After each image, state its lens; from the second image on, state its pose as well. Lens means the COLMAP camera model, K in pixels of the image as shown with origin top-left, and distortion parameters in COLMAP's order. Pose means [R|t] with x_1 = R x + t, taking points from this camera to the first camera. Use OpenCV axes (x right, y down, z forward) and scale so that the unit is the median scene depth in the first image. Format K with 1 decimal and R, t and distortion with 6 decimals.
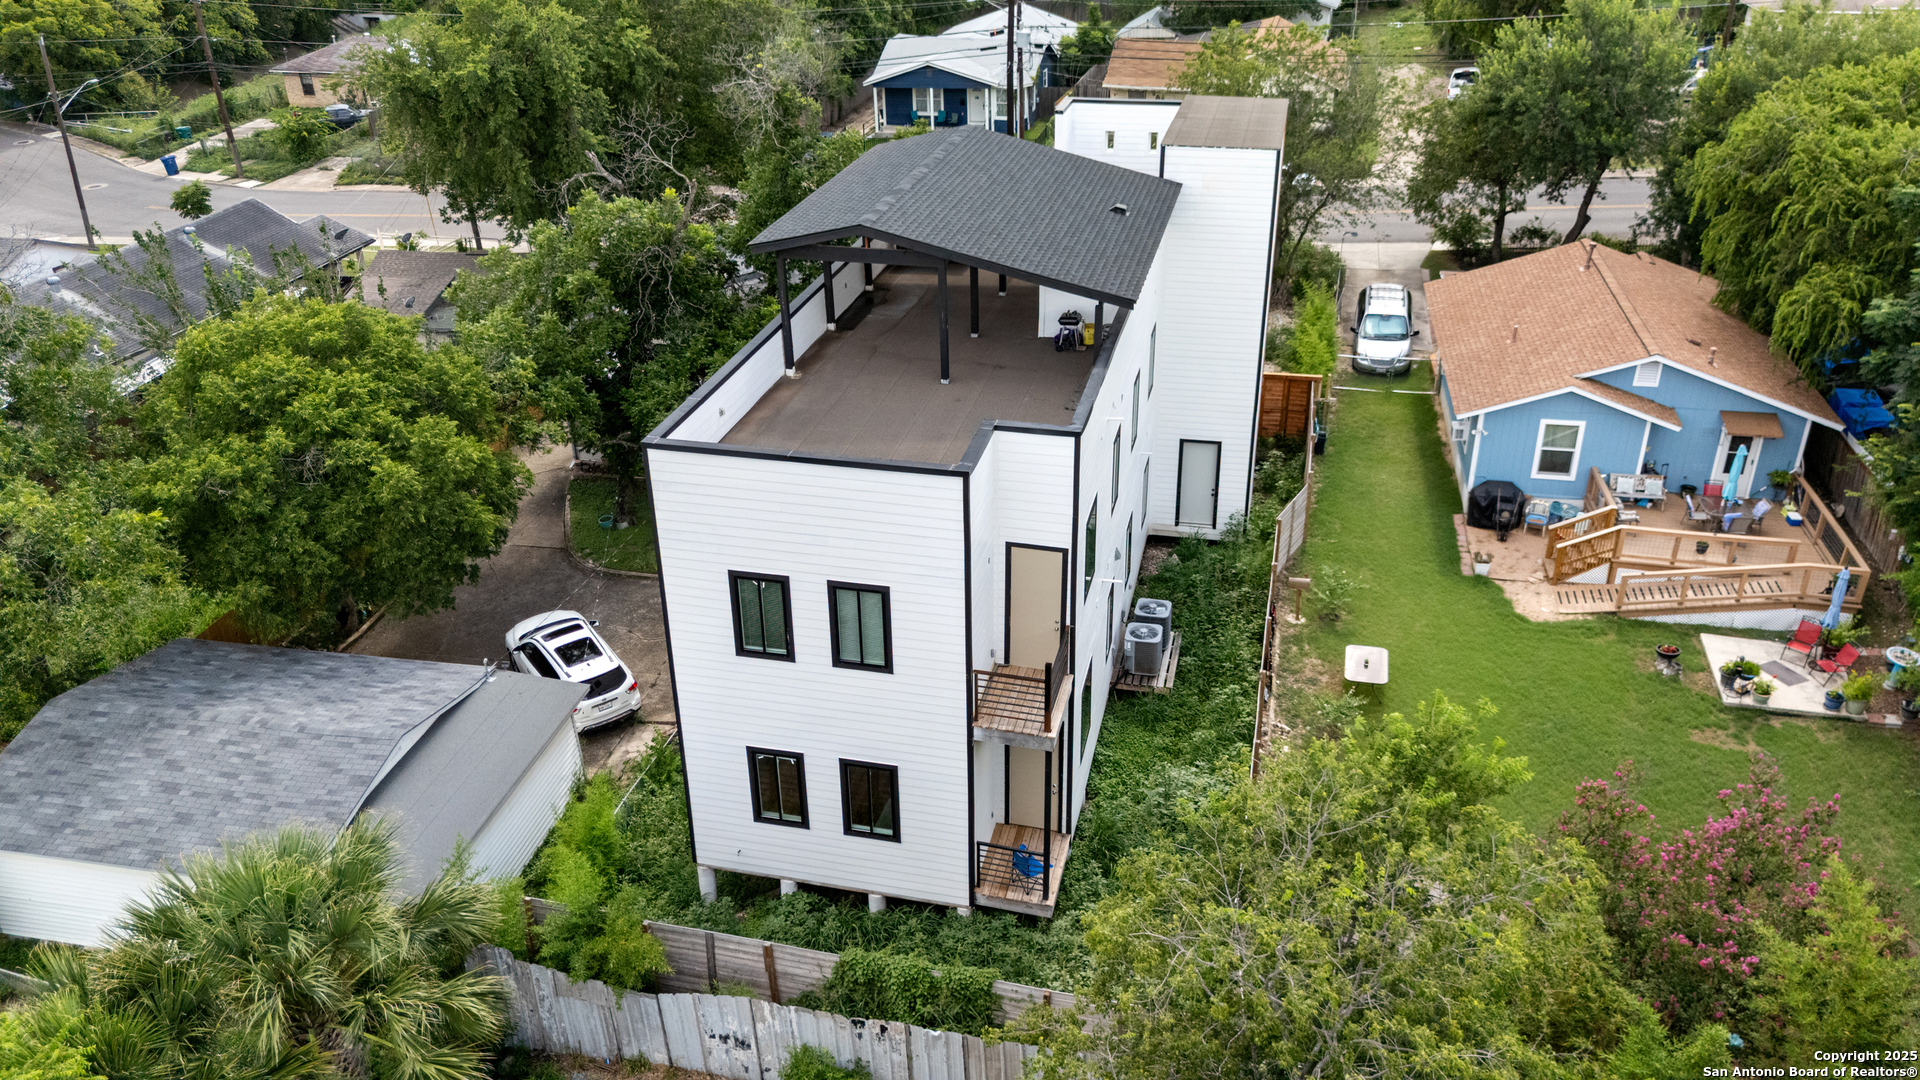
lens RADIAL K [[1419.6, 0, 965.0], [0, 1419.6, 526.1], [0, 0, 1]] dist [0.085896, -0.114137]
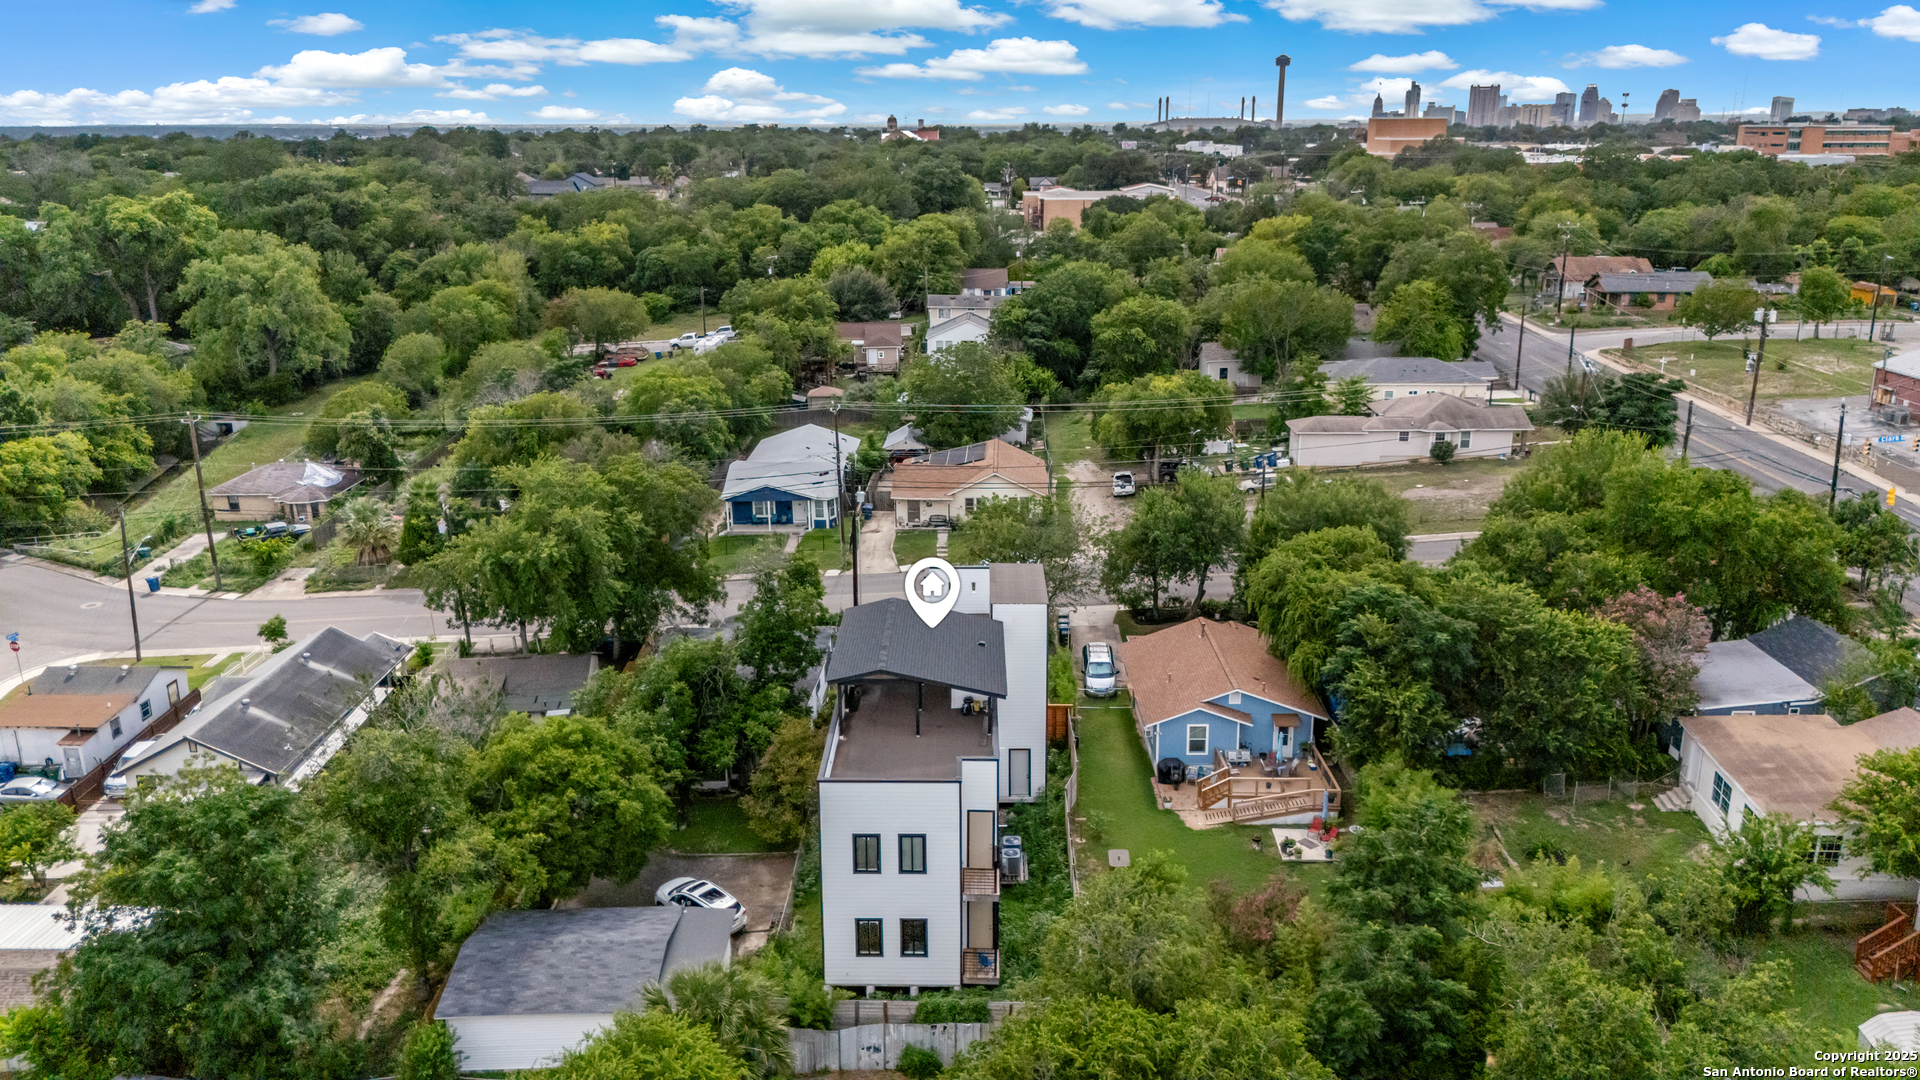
lens RADIAL K [[1419.6, 0, 965.0], [0, 1419.6, 526.1], [0, 0, 1]] dist [0.085896, -0.114137]
pose [[0.975835, -0.048834, 0.212980, -0.312435], [0.089052, 0.978968, -0.183551, -0.011101], [-0.199537, 0.198081, 0.959661, -0.909913]]
